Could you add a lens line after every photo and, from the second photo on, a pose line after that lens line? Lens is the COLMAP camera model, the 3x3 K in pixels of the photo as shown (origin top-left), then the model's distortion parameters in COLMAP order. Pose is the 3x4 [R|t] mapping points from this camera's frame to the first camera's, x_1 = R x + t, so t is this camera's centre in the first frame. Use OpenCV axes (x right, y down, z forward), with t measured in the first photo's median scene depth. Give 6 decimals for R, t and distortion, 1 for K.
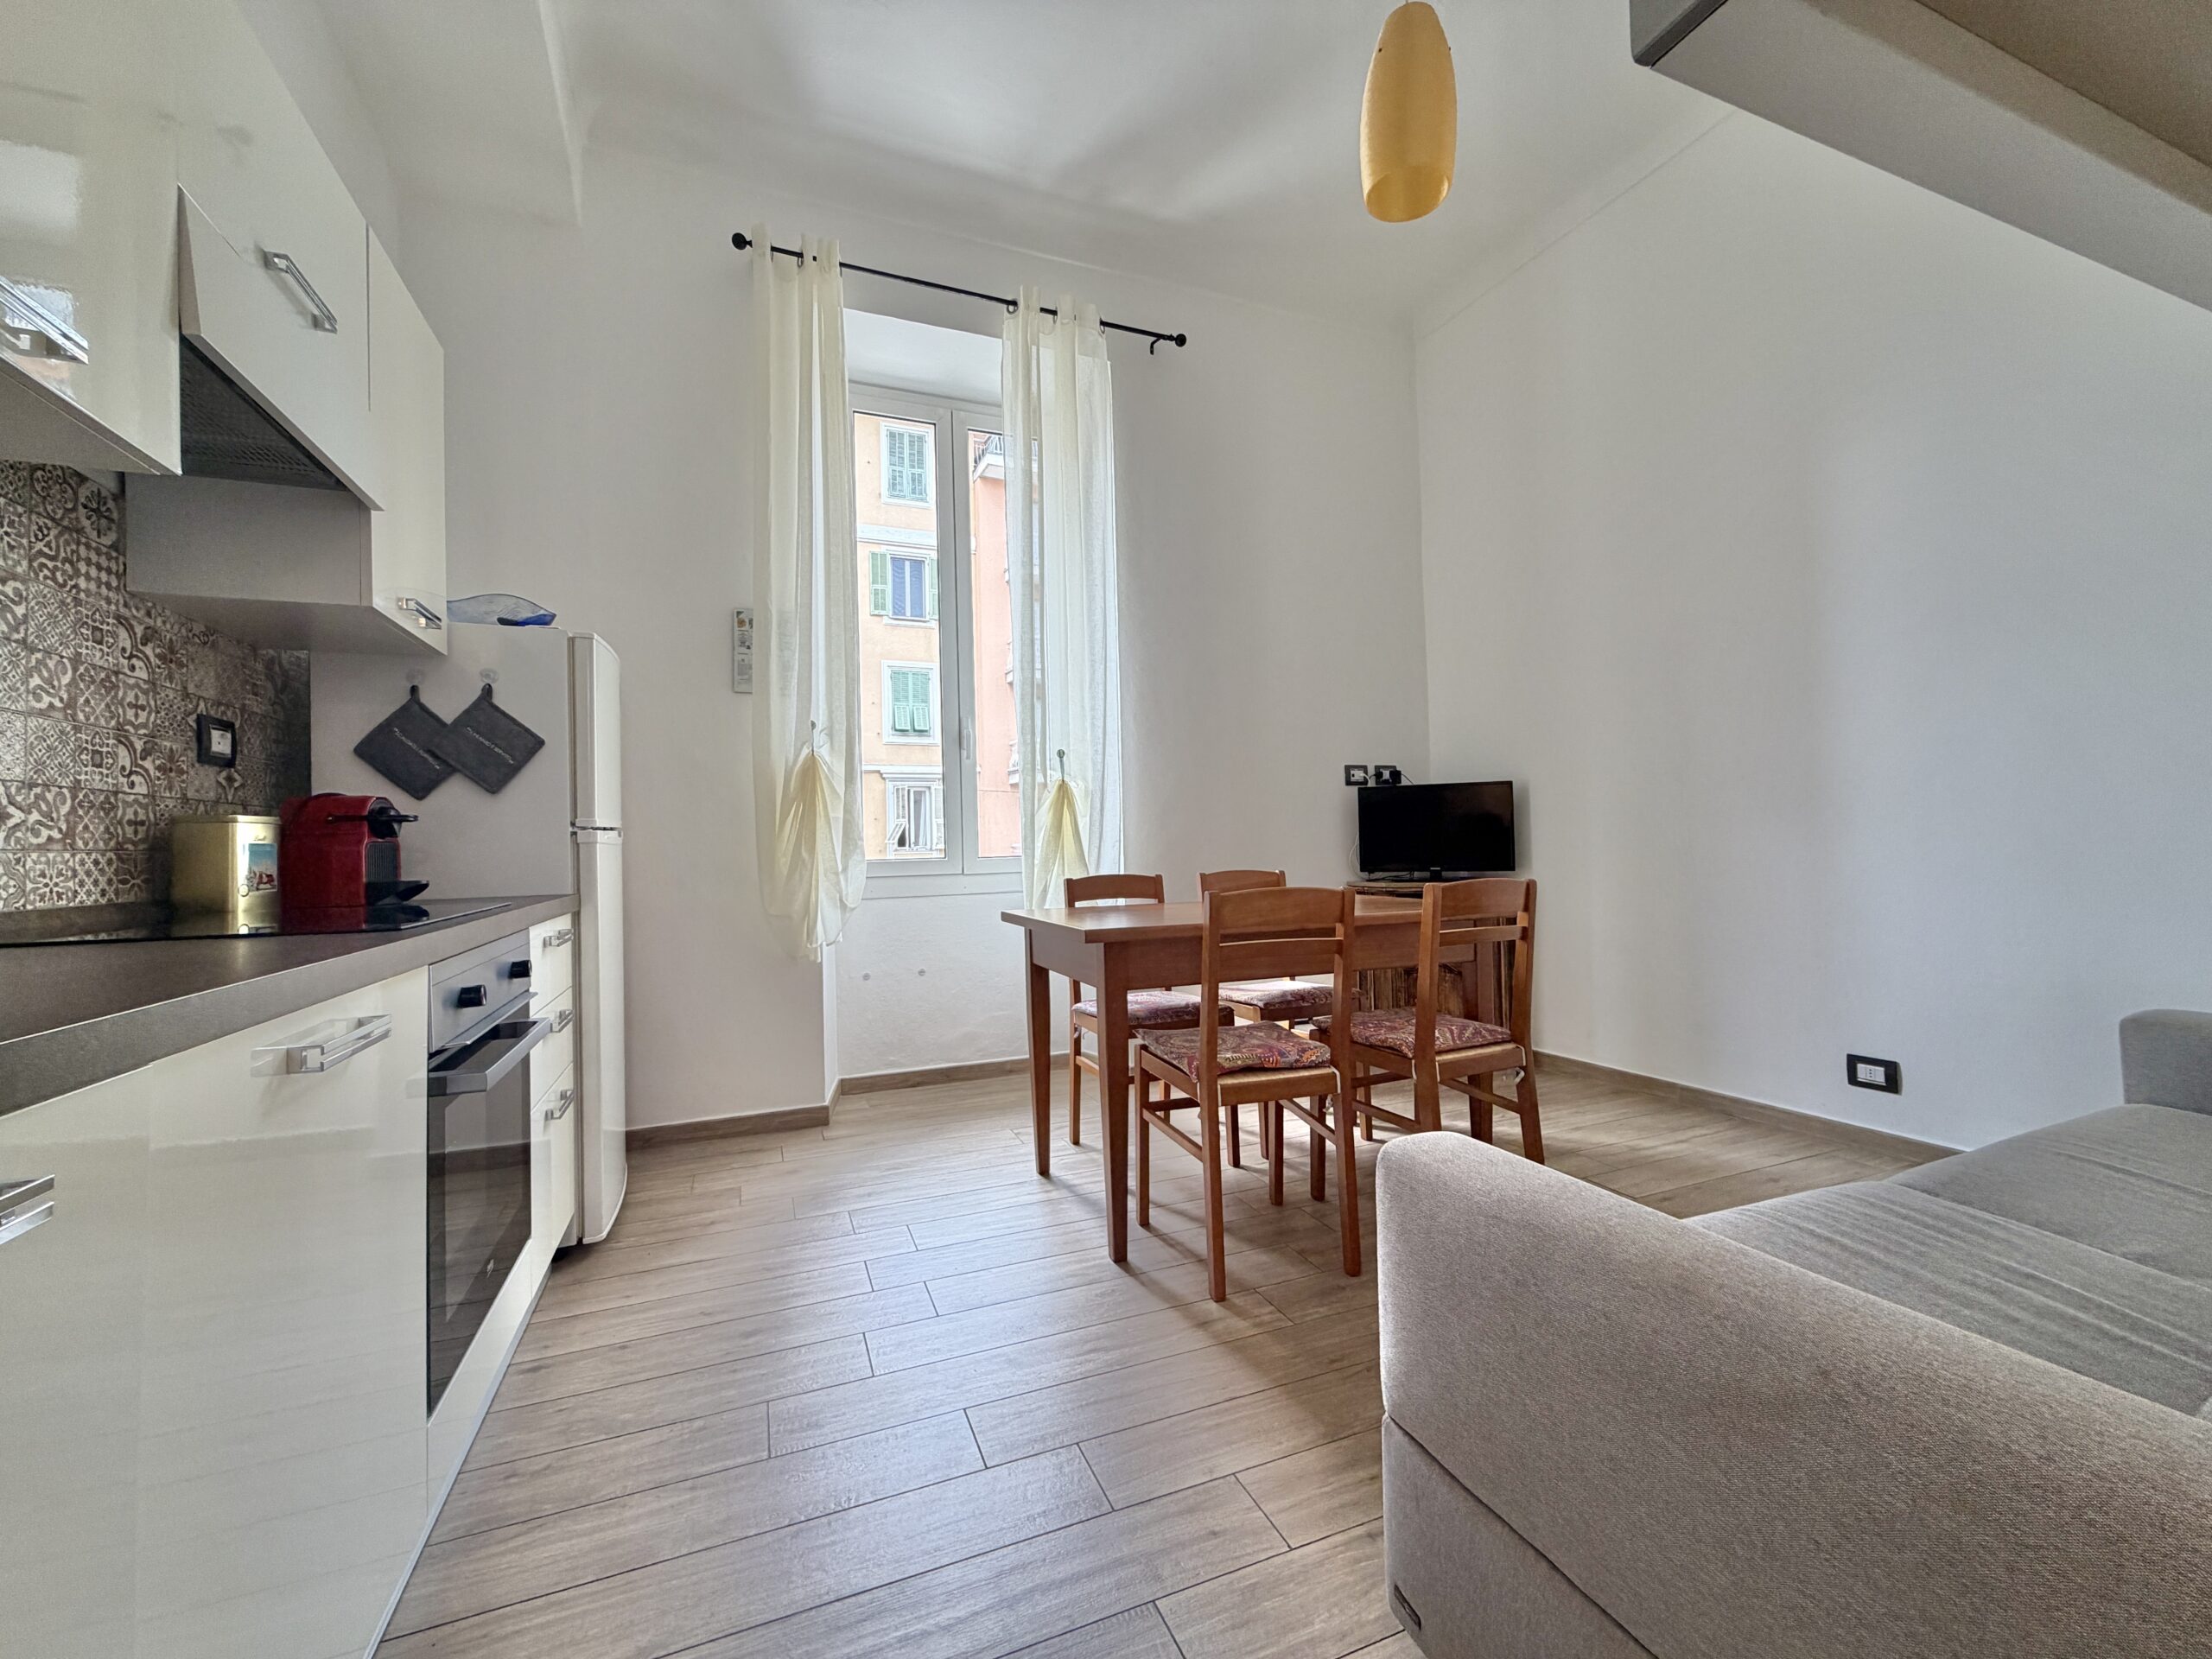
lens RADIAL K [[883.5, 0, 1099.6], [0, 883.5, 828.2], [0, 0, 1]] dist [0.000166, -0.000171]
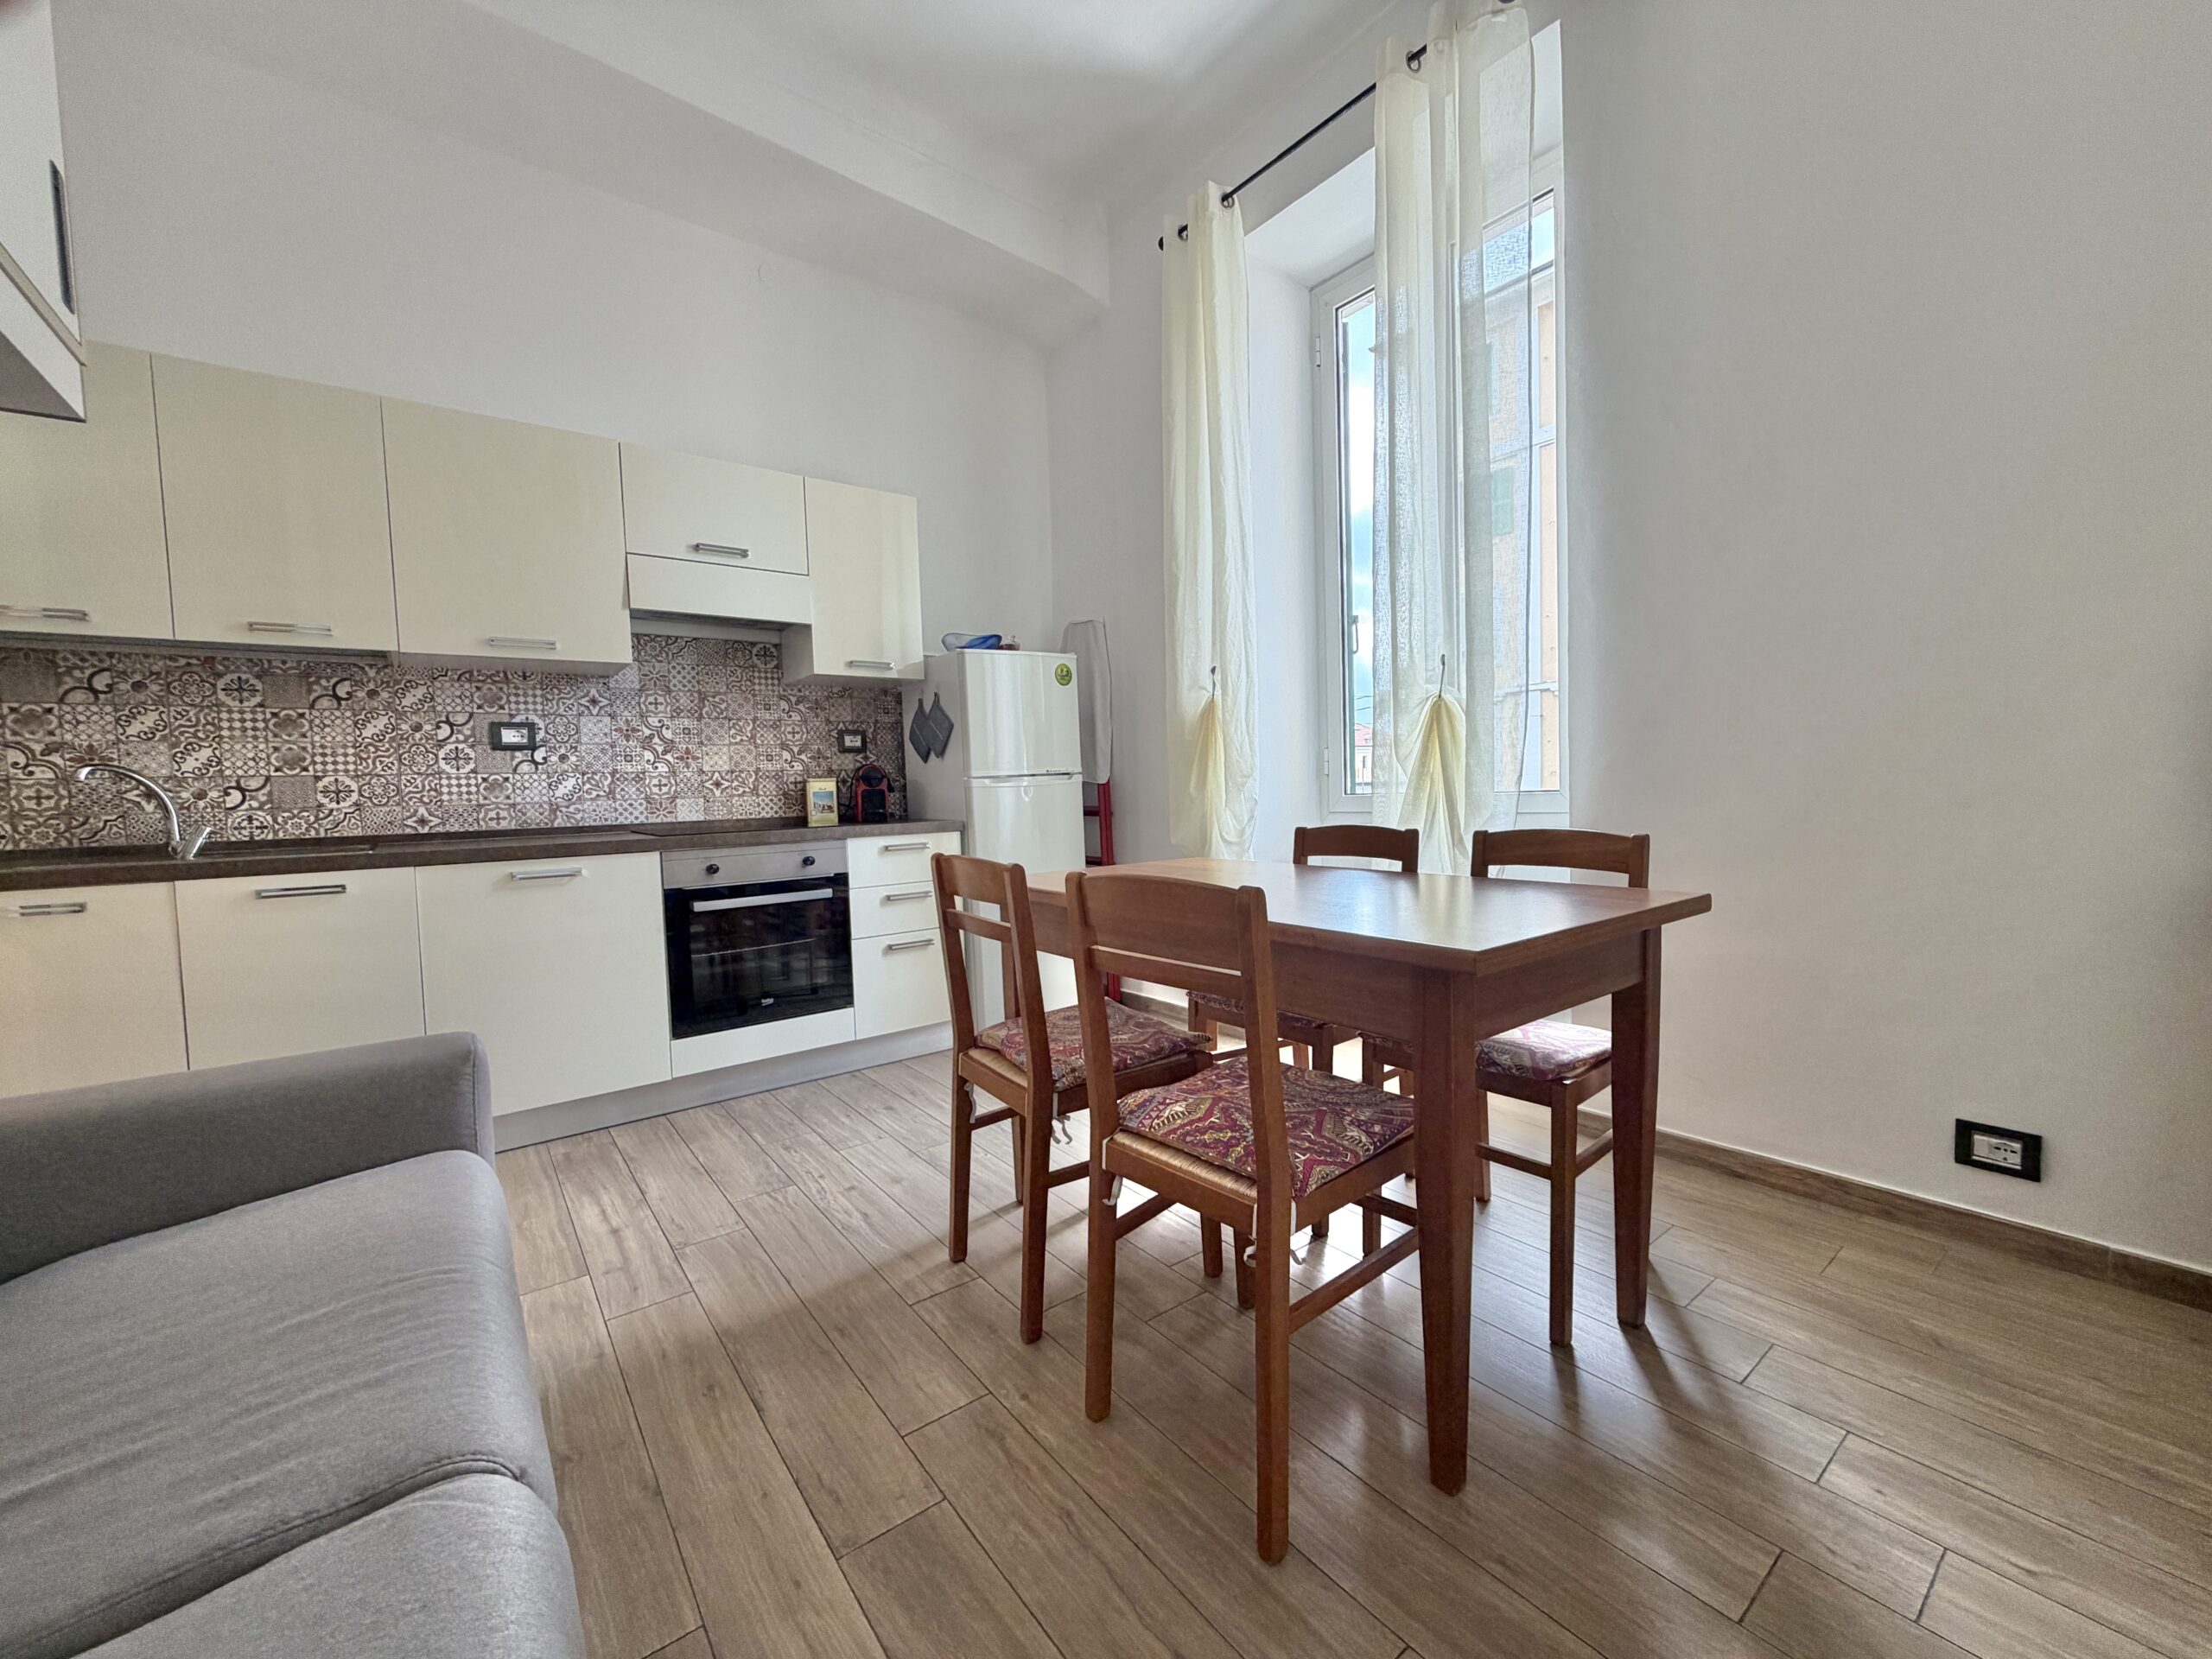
lens RADIAL K [[883.5, 0, 1098.9], [0, 883.5, 828.7], [0, 0, 1]] dist [0.000166, -0.000171]
pose [[0.266619, 0.061627, -0.961830, 0.994834], [0.042927, 0.996204, 0.075728, -0.019676], [0.962845, -0.061479, 0.262962, 0.824684]]
